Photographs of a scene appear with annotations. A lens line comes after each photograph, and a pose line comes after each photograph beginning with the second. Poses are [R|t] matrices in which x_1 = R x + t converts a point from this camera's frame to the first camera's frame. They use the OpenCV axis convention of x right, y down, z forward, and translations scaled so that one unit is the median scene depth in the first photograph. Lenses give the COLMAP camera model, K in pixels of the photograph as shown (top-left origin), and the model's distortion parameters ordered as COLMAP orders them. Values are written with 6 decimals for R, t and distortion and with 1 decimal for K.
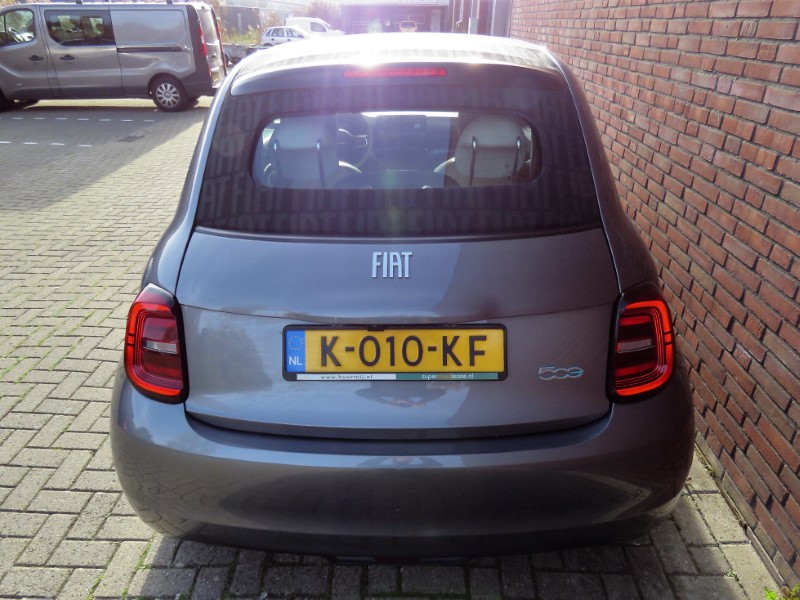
lens RADIAL K [[542.7, 0, 412.9], [0, 542.7, 282.5], [0, 0, 1]] dist [-0.052048, 0.061419]
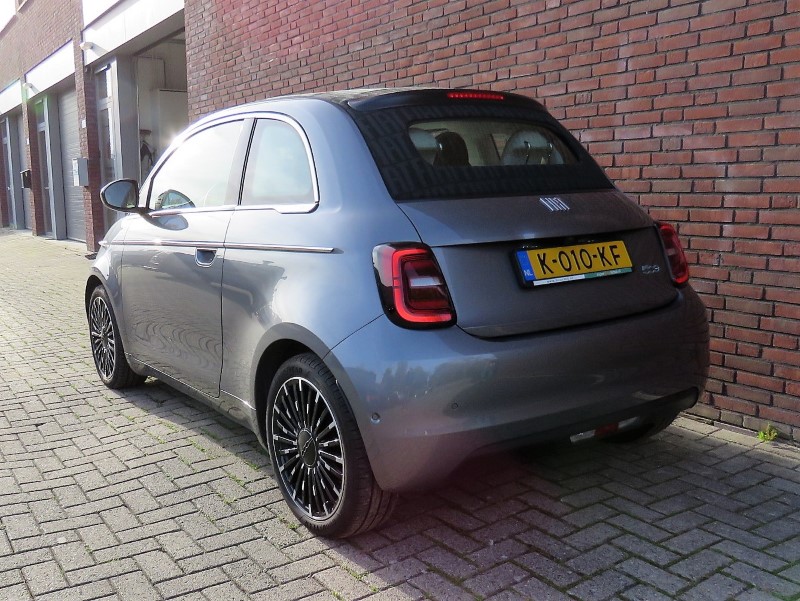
lens RADIAL K [[744.1, 0, 400.0], [0, 744.1, 300.5], [0, 0, 1]] dist [0.081621, 0.000618]
pose [[0.809127, -0.104091, 0.578342, -1.538545], [0.269739, 0.940164, -0.208165, 0.505722], [-0.522068, 0.324433, 0.788789, -0.256555]]
